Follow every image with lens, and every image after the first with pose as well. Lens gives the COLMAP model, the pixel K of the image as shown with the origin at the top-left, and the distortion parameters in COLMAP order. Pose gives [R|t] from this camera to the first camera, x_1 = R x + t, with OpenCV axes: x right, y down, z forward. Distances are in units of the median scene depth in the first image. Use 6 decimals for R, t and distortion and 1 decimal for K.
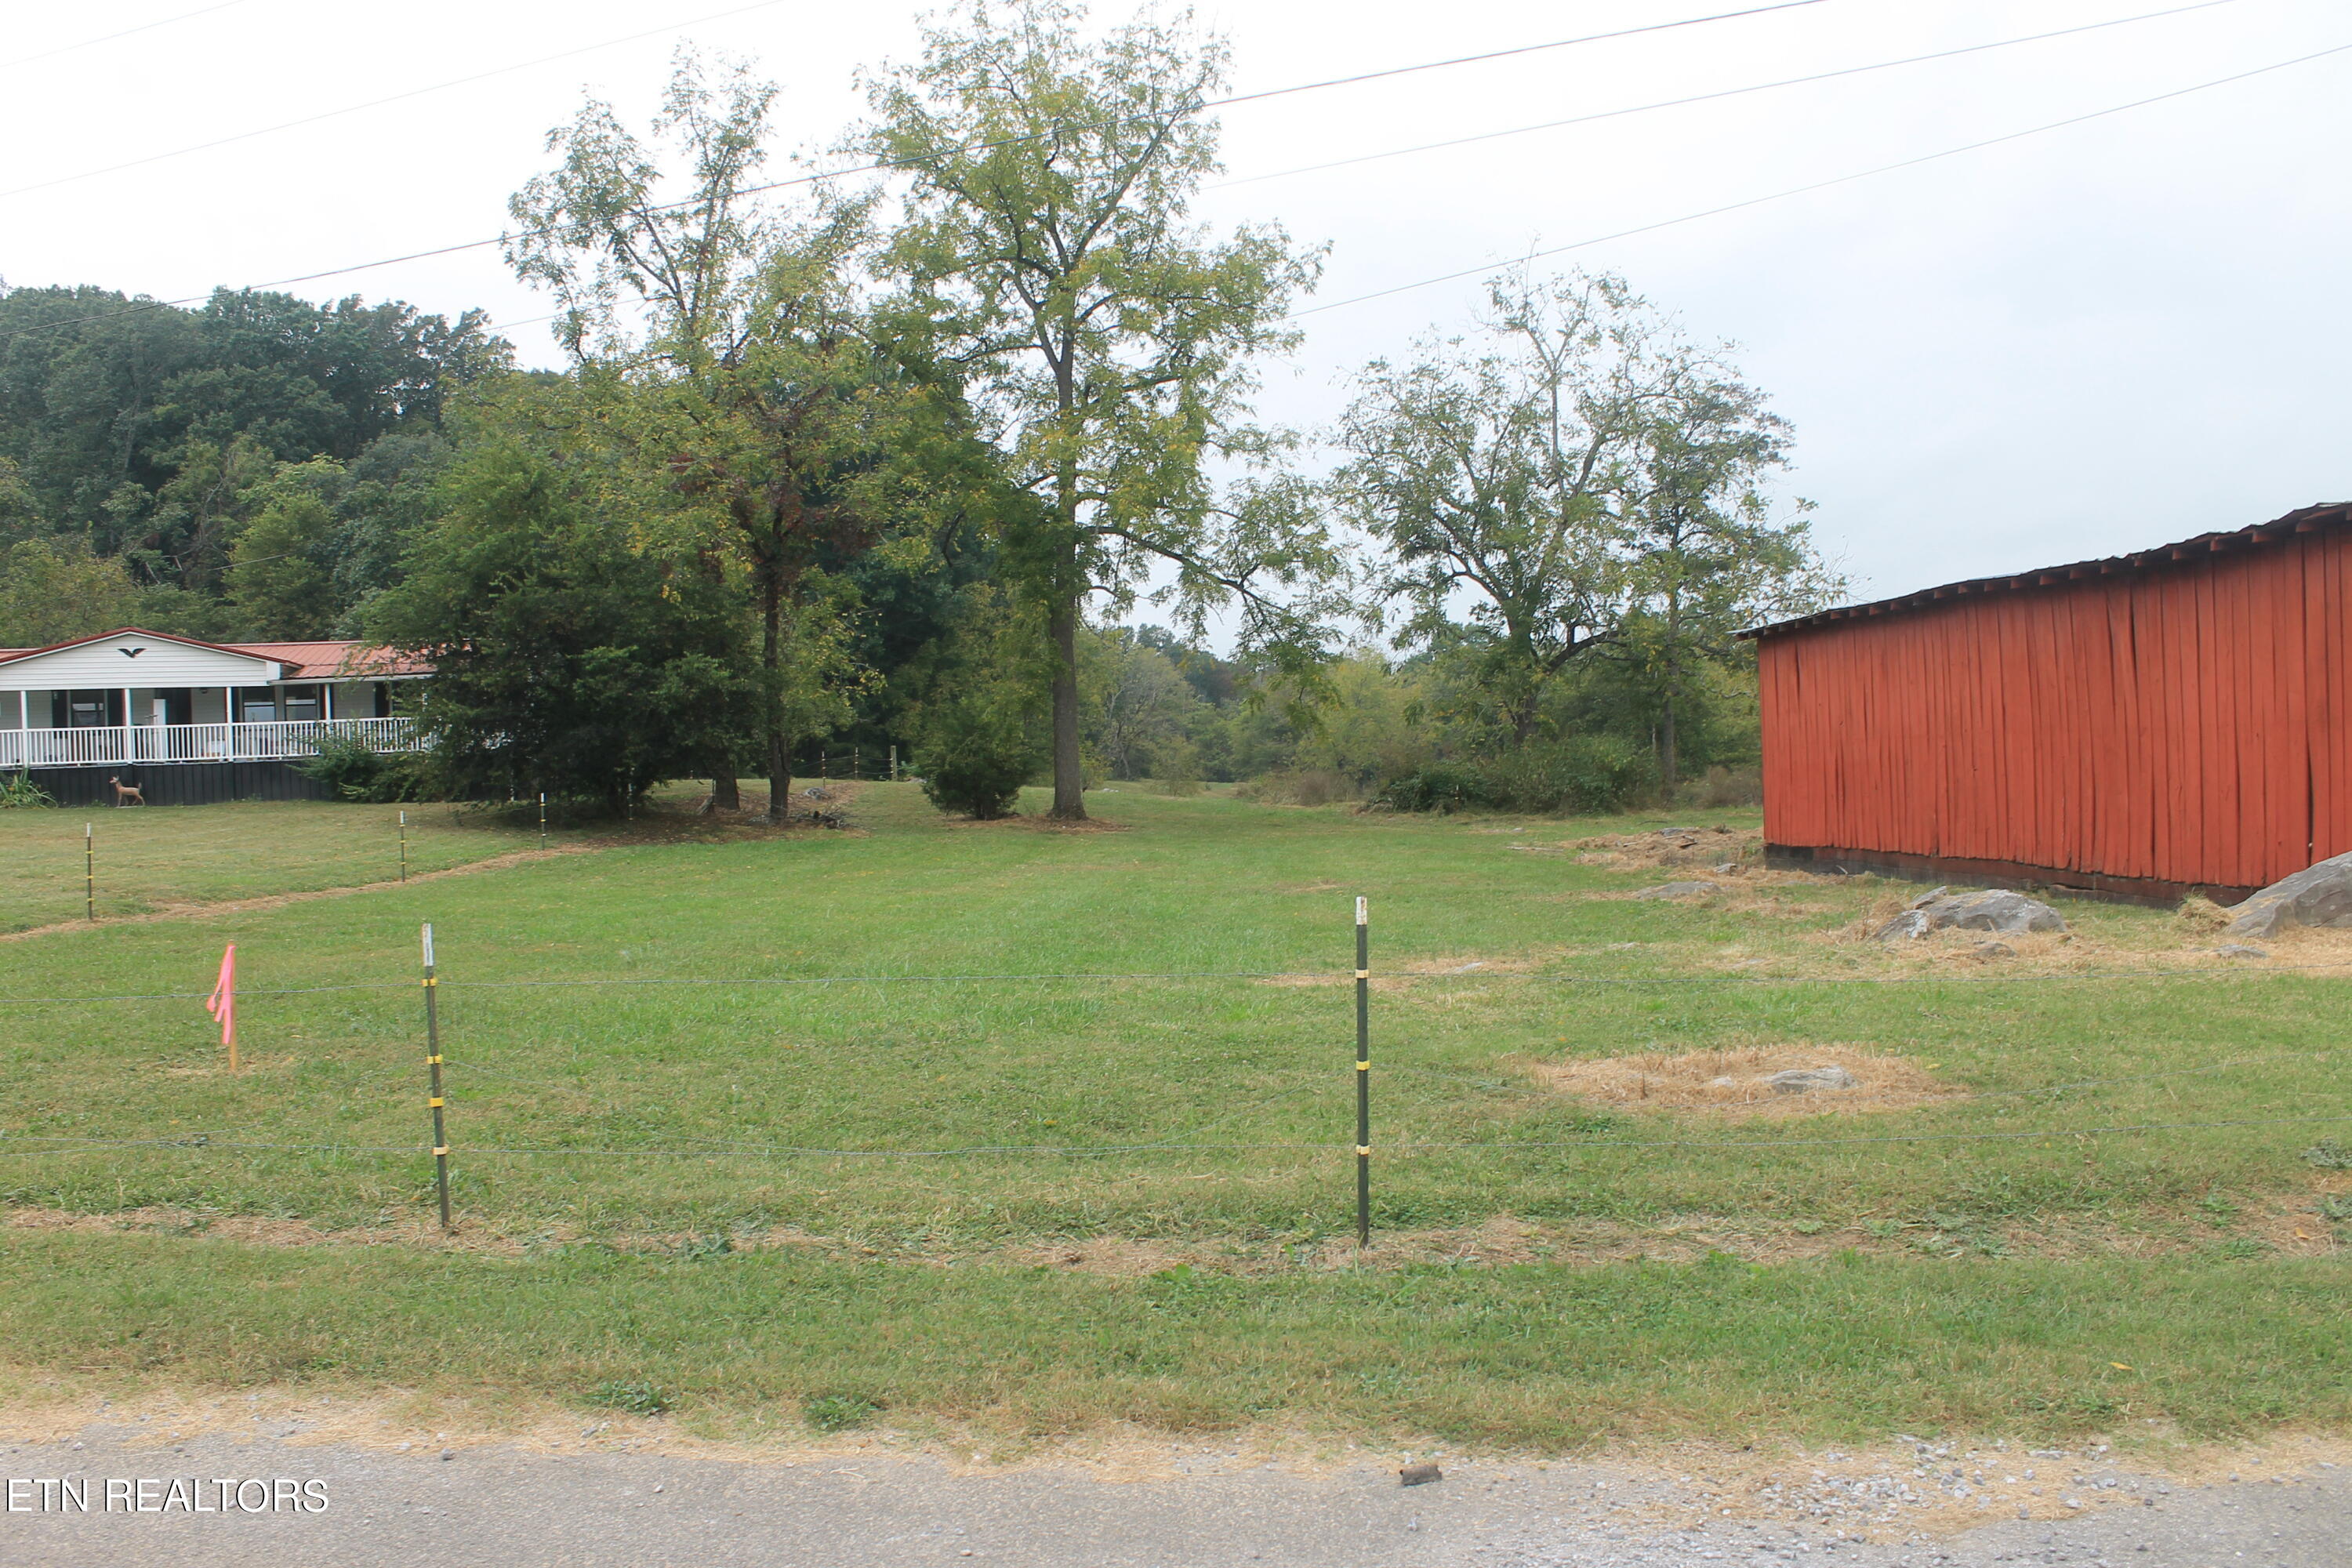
lens RADIAL K [[1939.3, 0, 1176.0], [0, 1939.3, 784.0], [0, 0, 1]] dist [-0.158663, 0.134608]
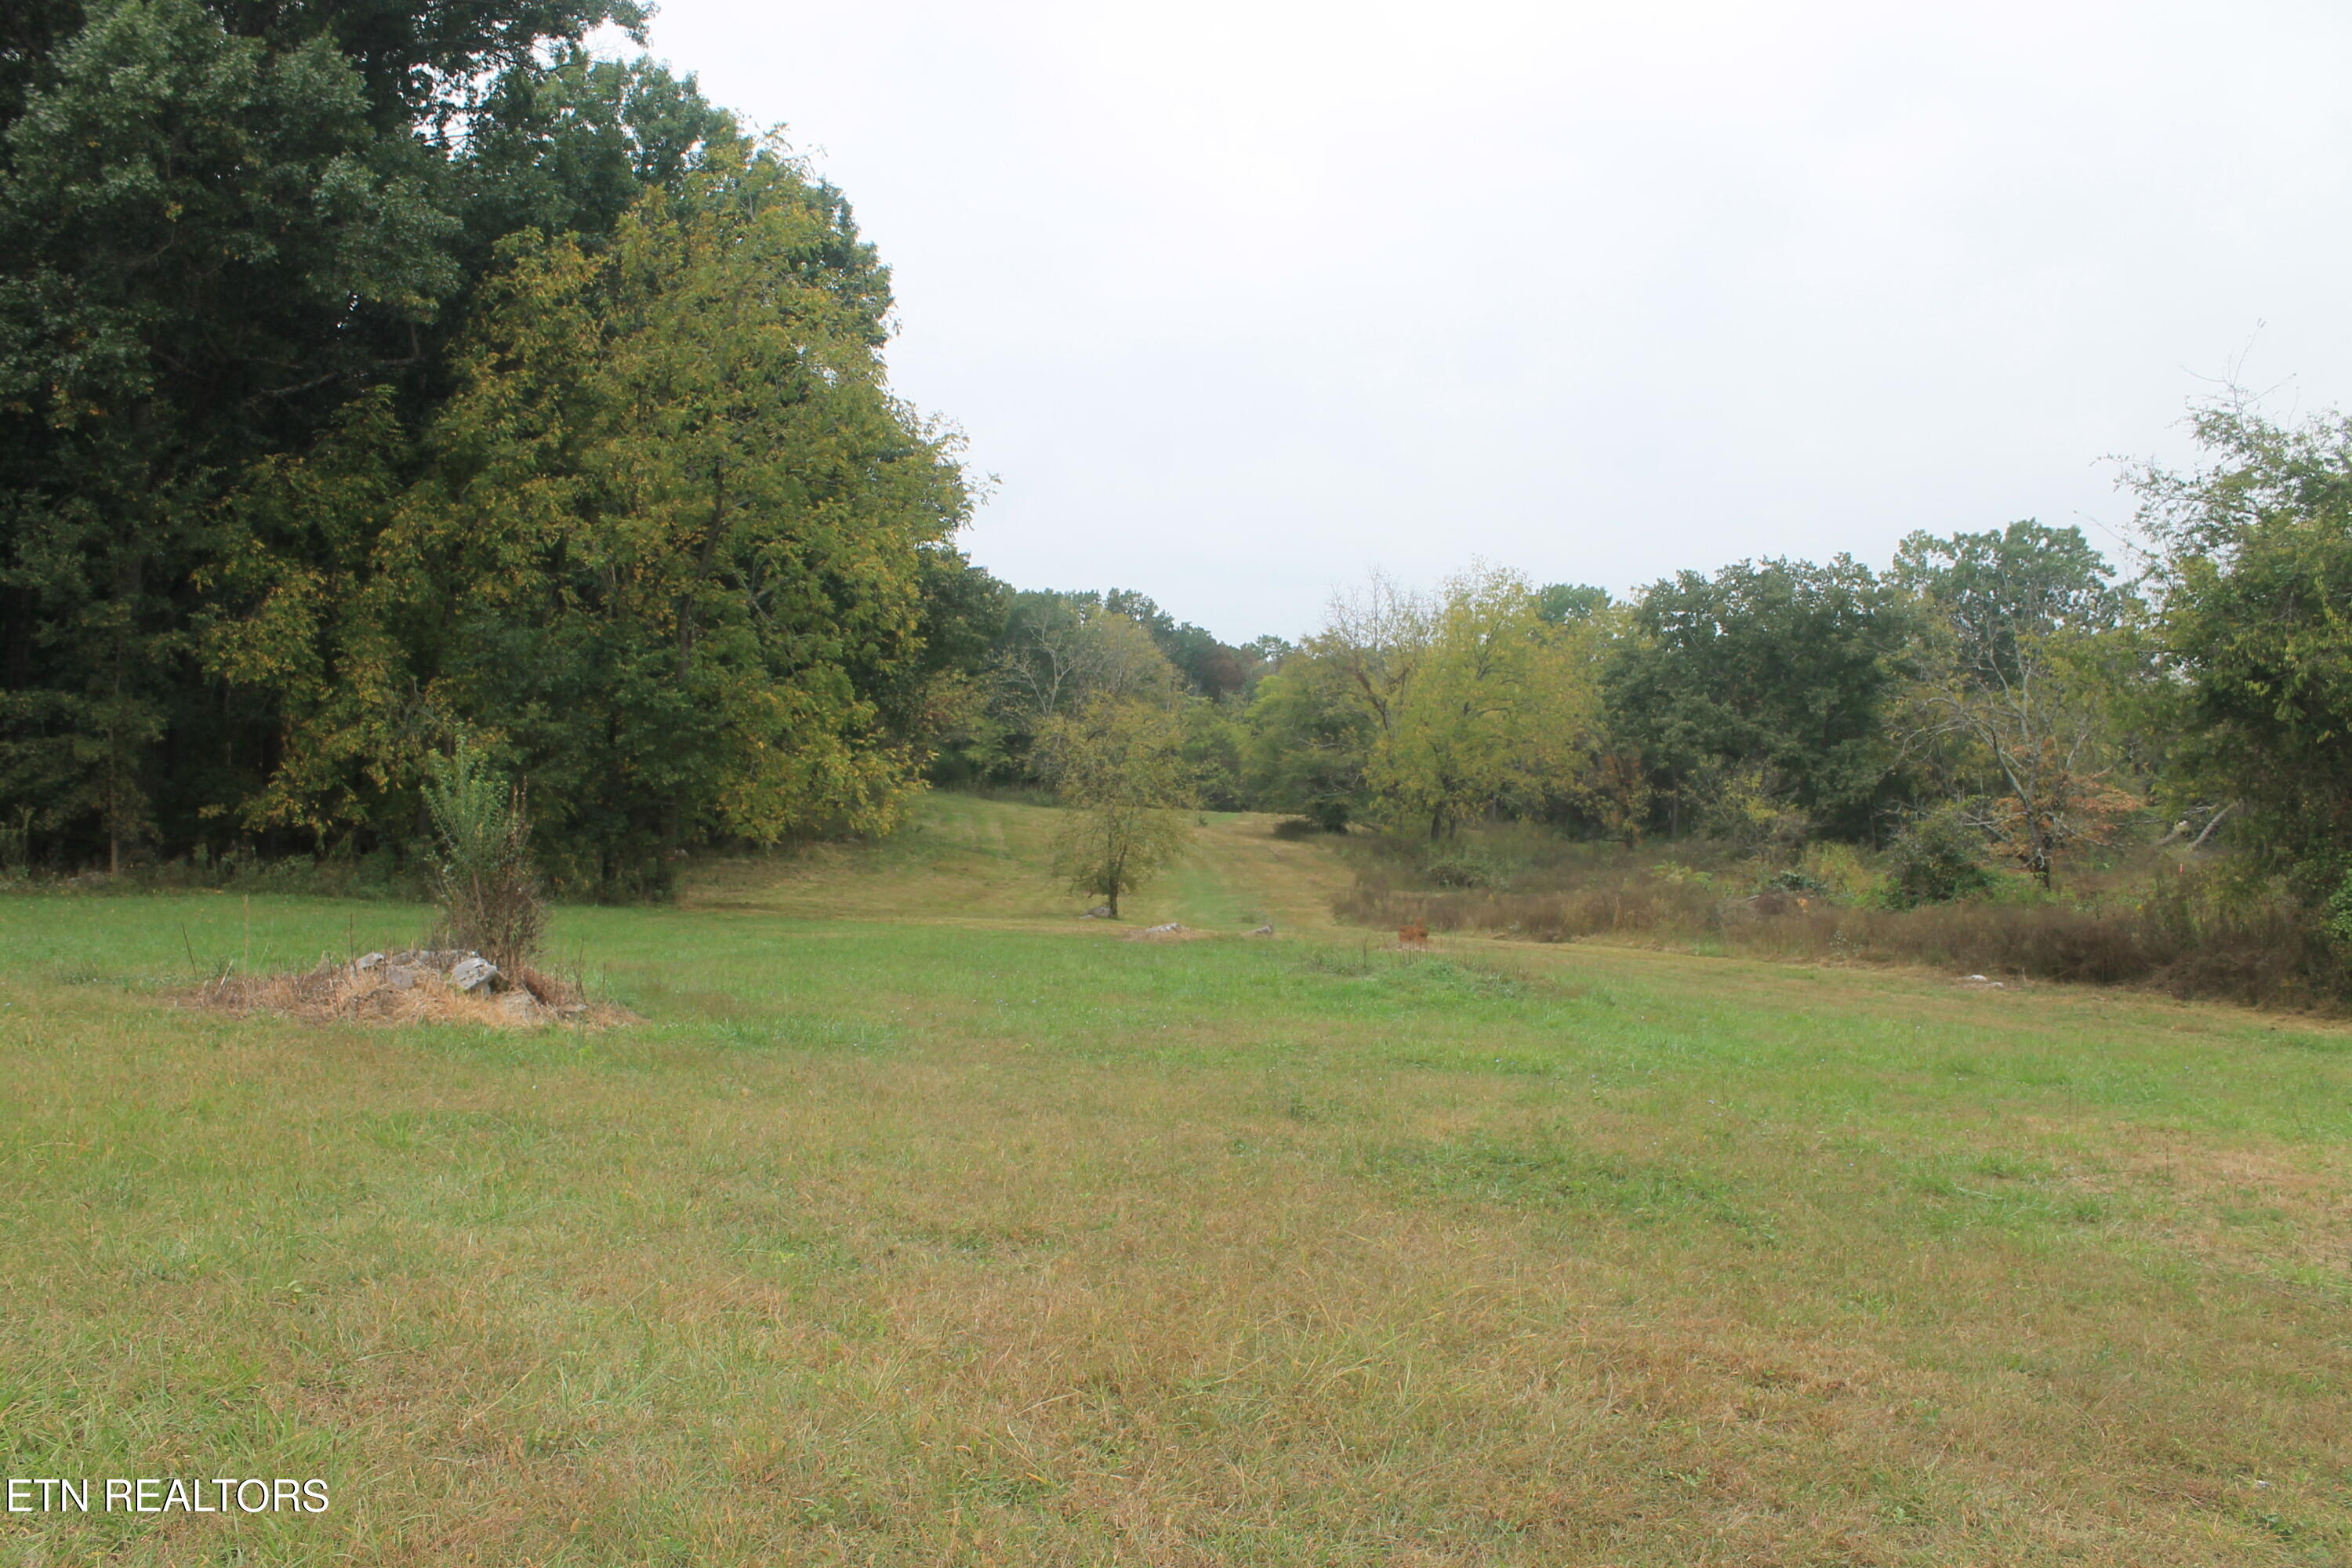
lens RADIAL K [[1939.3, 0, 1176.0], [0, 1939.3, 784.0], [0, 0, 1]] dist [-0.158663, 0.134608]
pose [[0.999952, 0.007276, 0.006578, 0.002430], [-0.007206, 0.999918, -0.010575, -0.002347], [-0.006654, 0.010527, 0.999922, 0.306580]]
